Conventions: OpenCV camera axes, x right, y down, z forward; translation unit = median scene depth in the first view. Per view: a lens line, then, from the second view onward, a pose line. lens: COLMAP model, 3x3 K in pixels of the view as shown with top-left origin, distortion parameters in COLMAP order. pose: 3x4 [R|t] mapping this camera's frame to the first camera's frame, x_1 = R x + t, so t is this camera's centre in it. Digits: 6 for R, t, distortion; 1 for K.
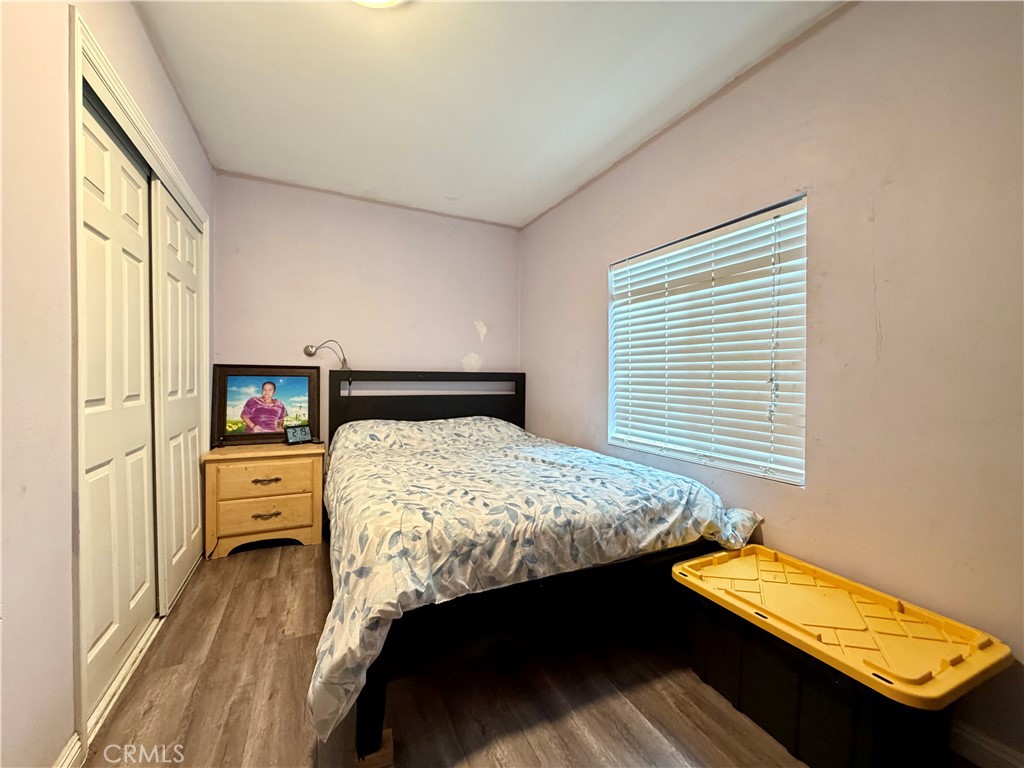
lens RADIAL K [[407.0, 0, 513.1], [0, 407.0, 384.4], [0, 0, 1]] dist [-0.000145, -0.000070]
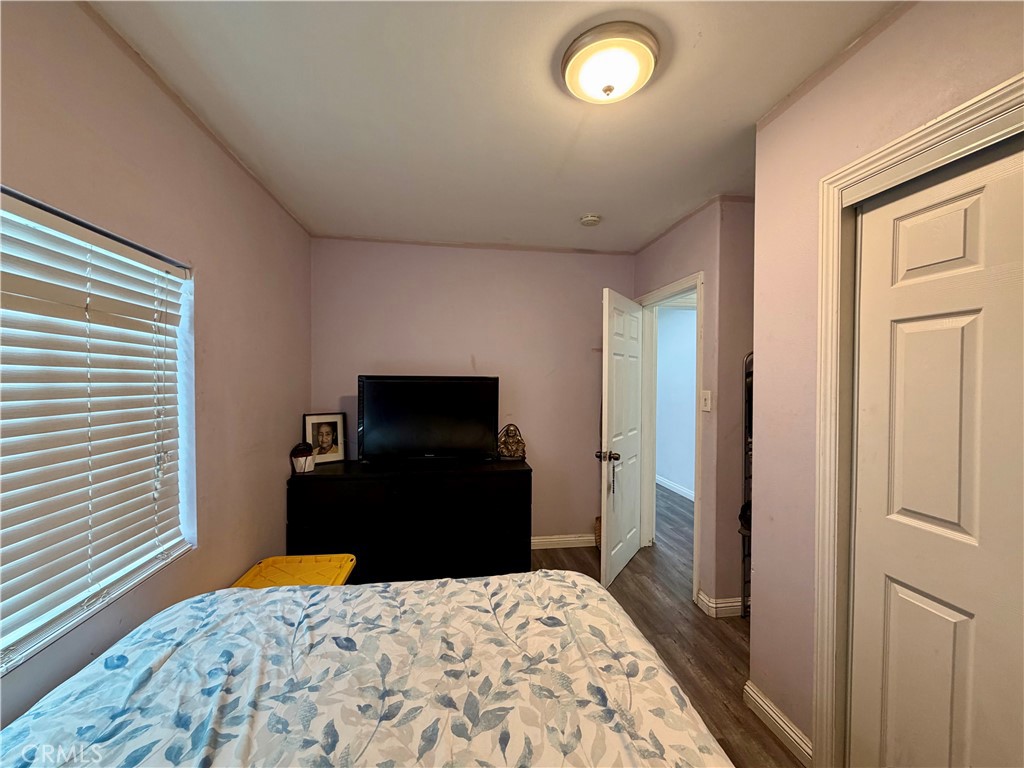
lens RADIAL K [[407.0, 0, 511.8], [0, 407.0, 385.9], [0, 0, 1]] dist [-0.000145, -0.000070]
pose [[-0.951275, -0.020696, 0.307647, -0.357604], [-0.009794, 0.999270, 0.036940, -0.197586], [-0.308187, 0.032127, -0.950783, 1.609941]]
